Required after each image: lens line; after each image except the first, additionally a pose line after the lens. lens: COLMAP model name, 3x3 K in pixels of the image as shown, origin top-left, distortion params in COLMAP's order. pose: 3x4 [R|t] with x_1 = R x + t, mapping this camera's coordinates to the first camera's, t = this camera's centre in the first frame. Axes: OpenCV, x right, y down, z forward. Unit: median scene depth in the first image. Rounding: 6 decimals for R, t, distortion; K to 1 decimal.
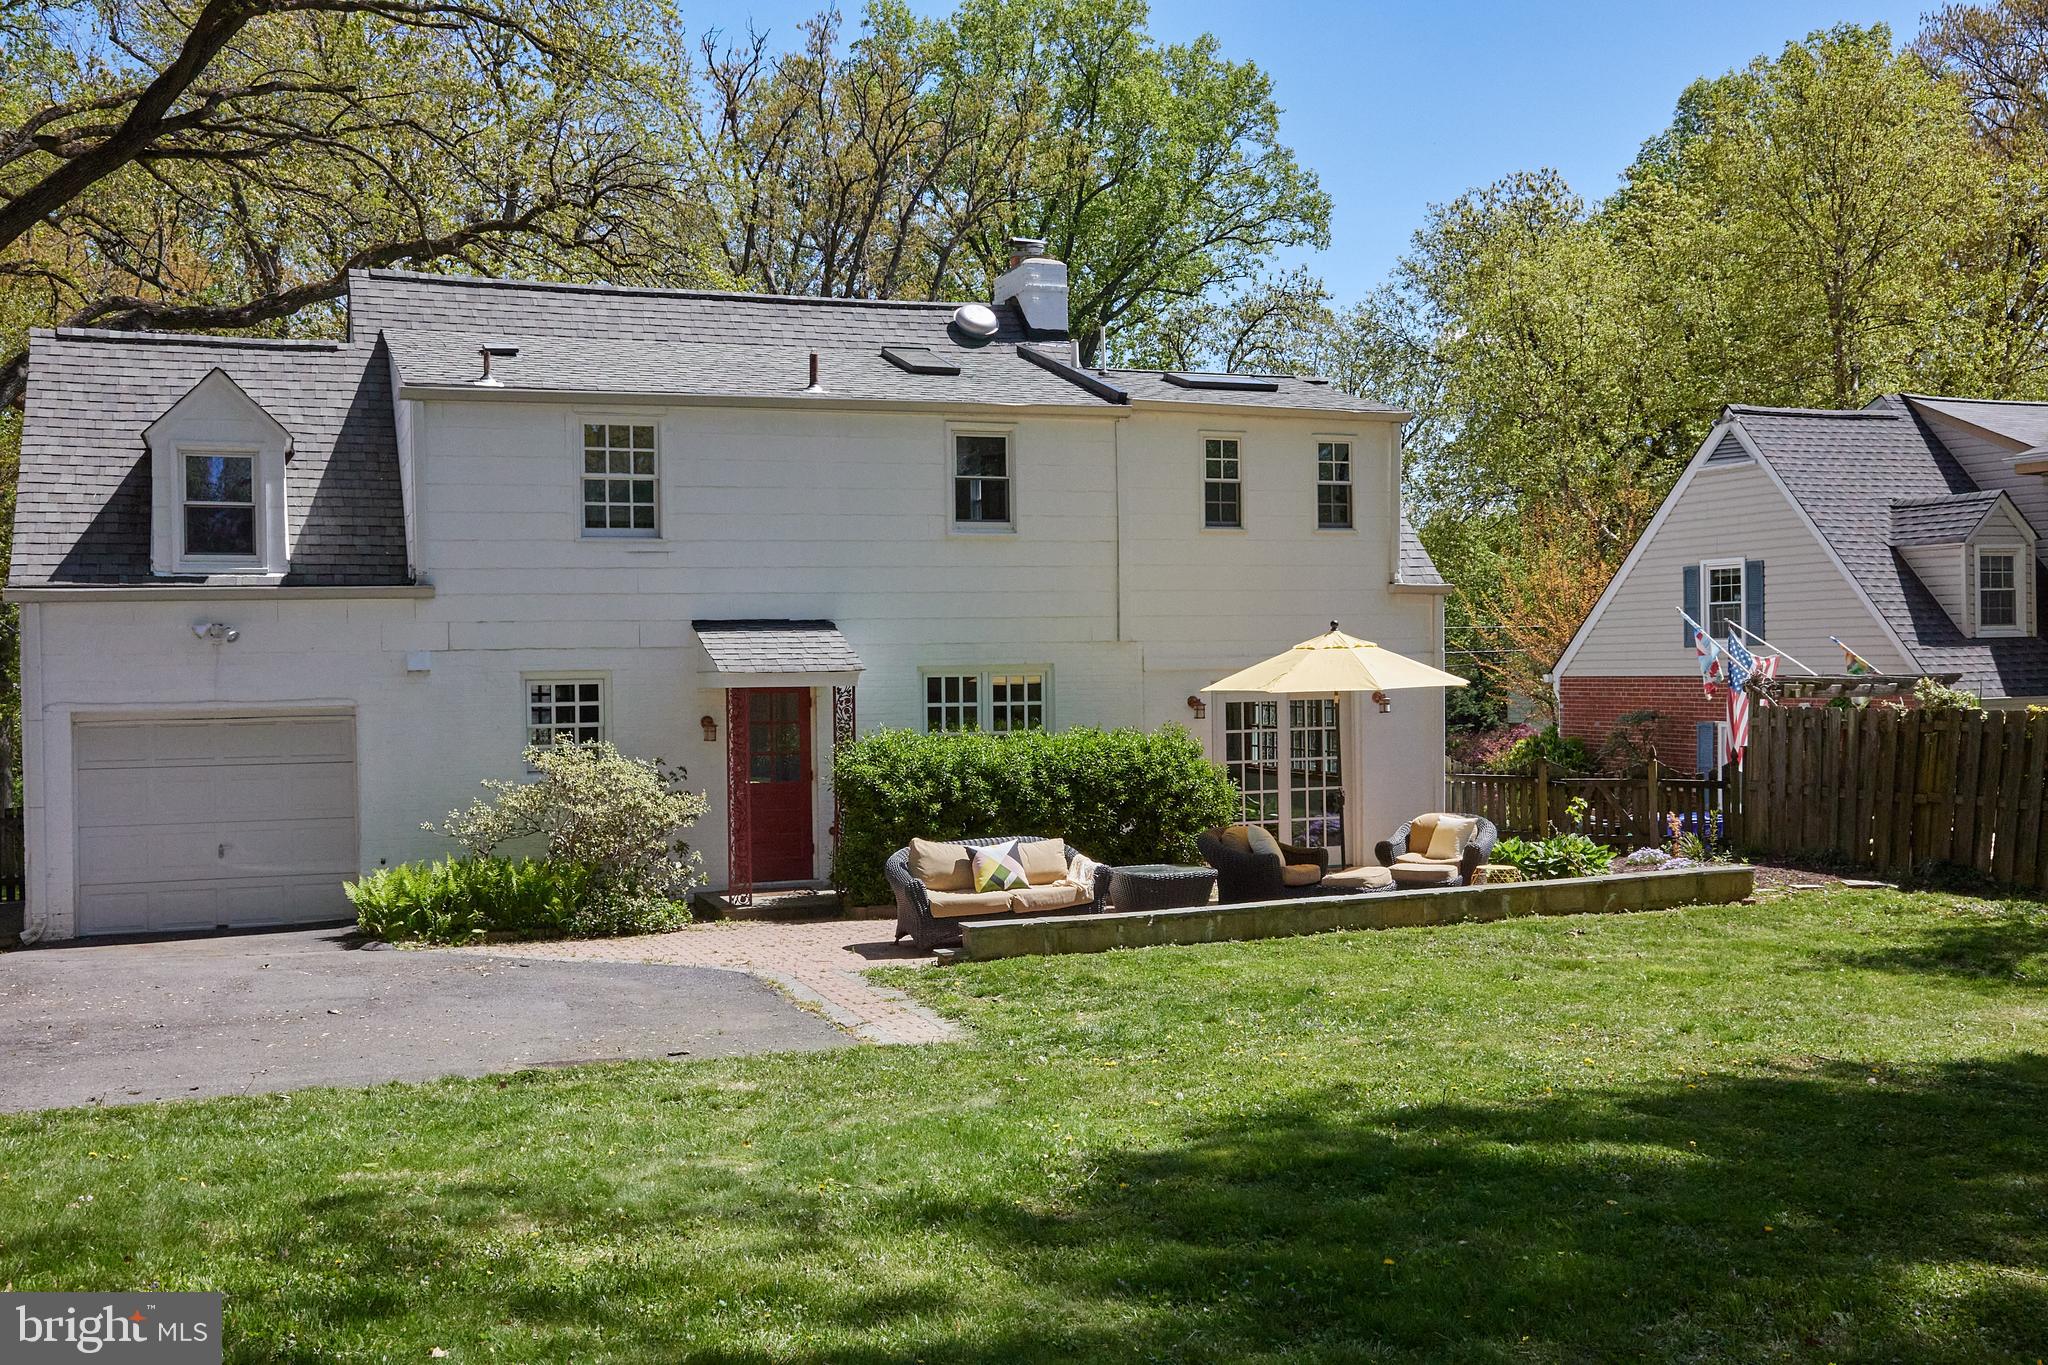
lens RADIAL K [[2143.6, 0, 1024.0], [0, 2143.6, 682.5], [0, 0, 1]] dist [0.070645, 0.006950]
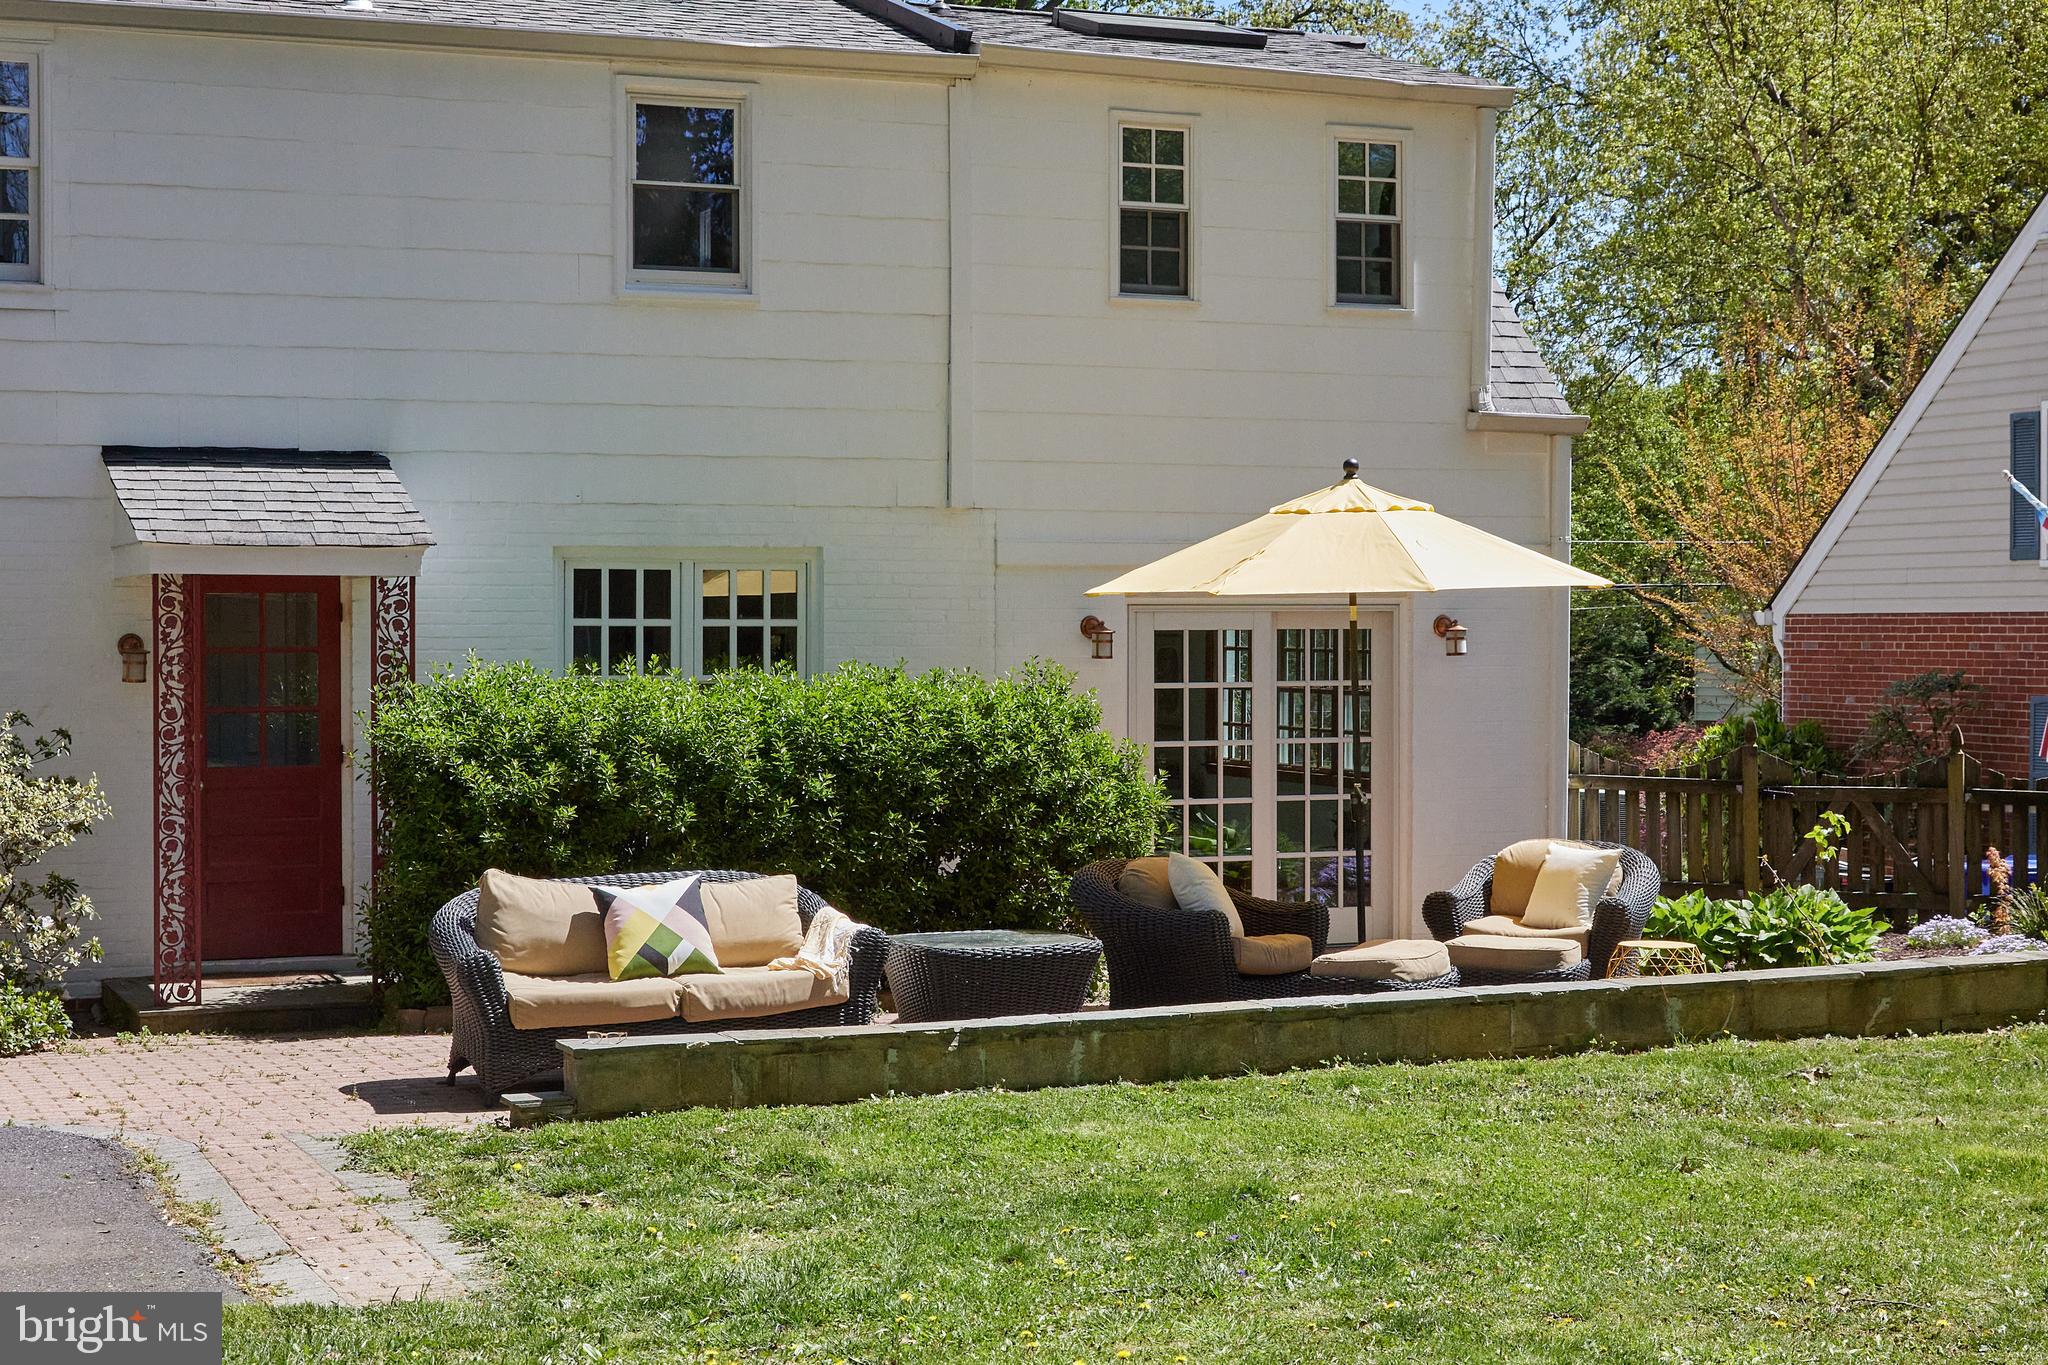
lens RADIAL K [[3353.1, 0, 1024.0], [0, 3353.1, 682.5], [0, 0, 1]] dist [0.076324, -0.029833]
pose [[0.999641, 0.014518, 0.022523, 0.049053], [-0.014558, 0.999893, 0.001597, 0.023879], [-0.022497, -0.001924, 0.999745, 0.200113]]
